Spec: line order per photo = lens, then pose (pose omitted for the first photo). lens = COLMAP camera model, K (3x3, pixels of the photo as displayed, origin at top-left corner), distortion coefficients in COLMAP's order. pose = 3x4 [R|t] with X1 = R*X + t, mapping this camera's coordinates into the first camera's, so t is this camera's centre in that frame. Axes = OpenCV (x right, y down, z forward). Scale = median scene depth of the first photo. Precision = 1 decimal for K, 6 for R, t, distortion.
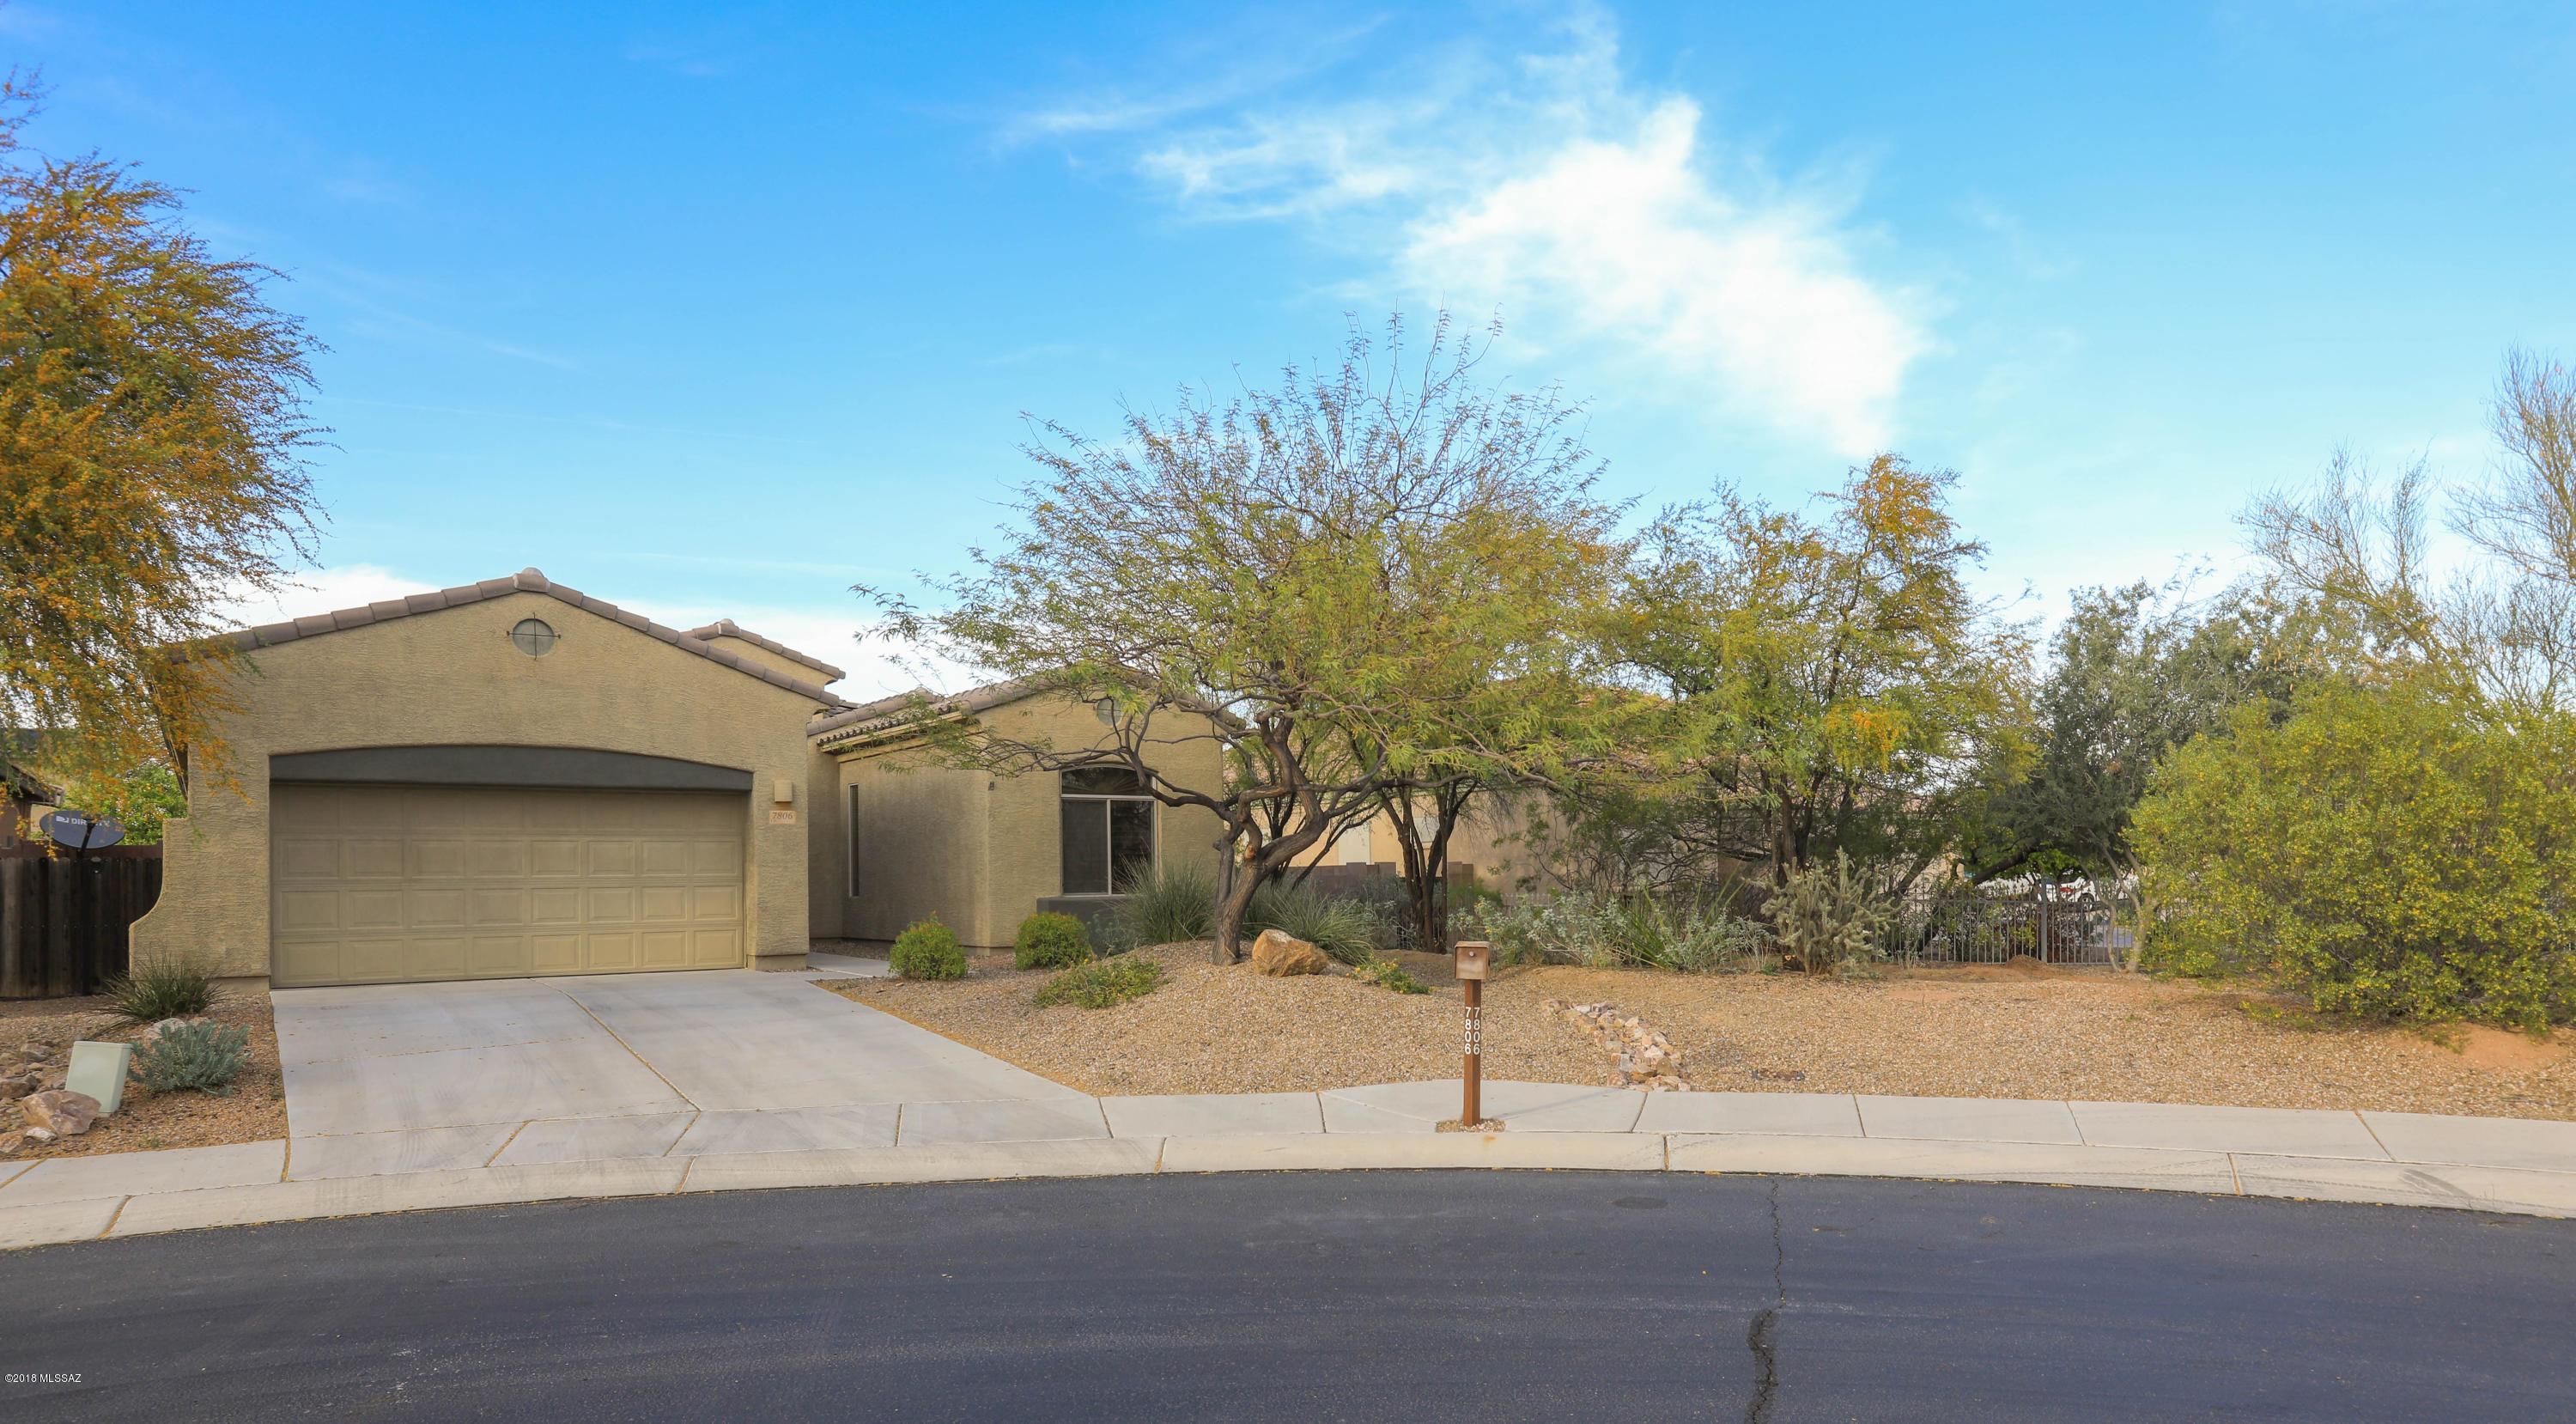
lens RADIAL K [[1619.1, 0, 1286.6], [0, 1619.1, 715.0], [0, 0, 1]] dist [-0.001203, 0.000597]
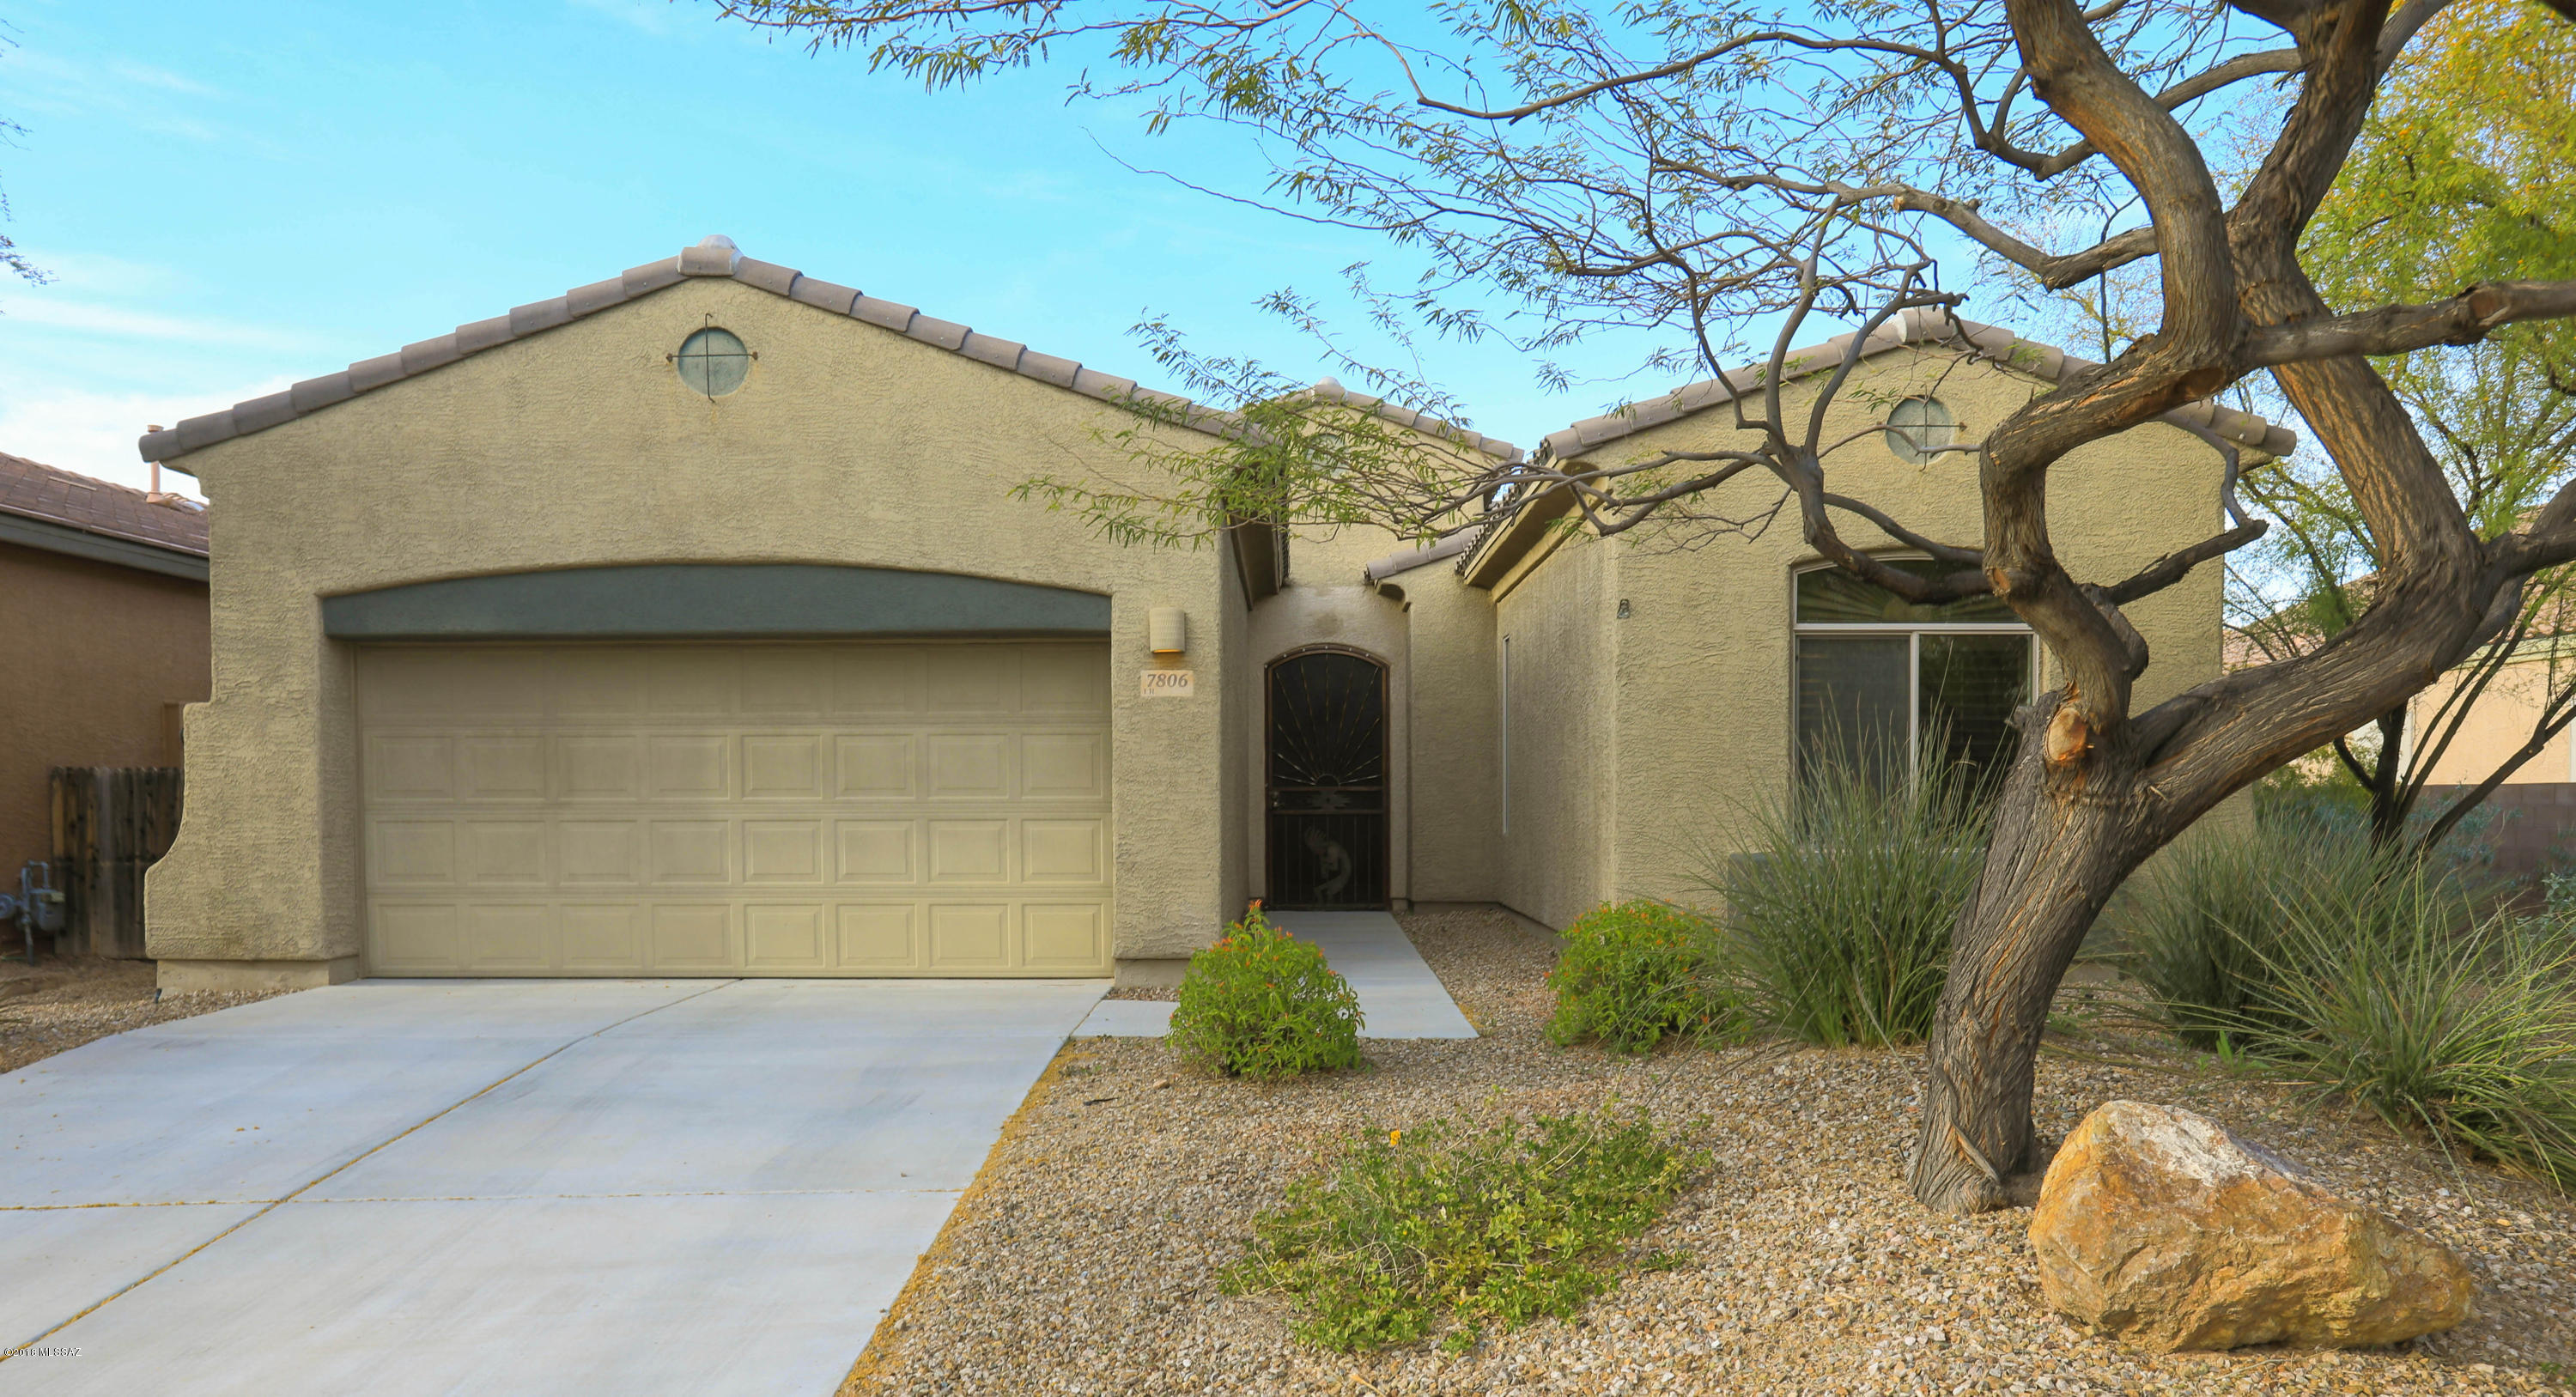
lens RADIAL K [[1674.9, 0, 1281.2], [0, 1674.9, 845.0], [0, 0, 1]] dist [-0.033034, 0.001769]
pose [[0.809604, 0.026456, -0.586380, 0.021563], [0.051477, 0.991935, 0.115827, 0.059445], [0.584715, -0.123960, 0.801712, 0.656421]]
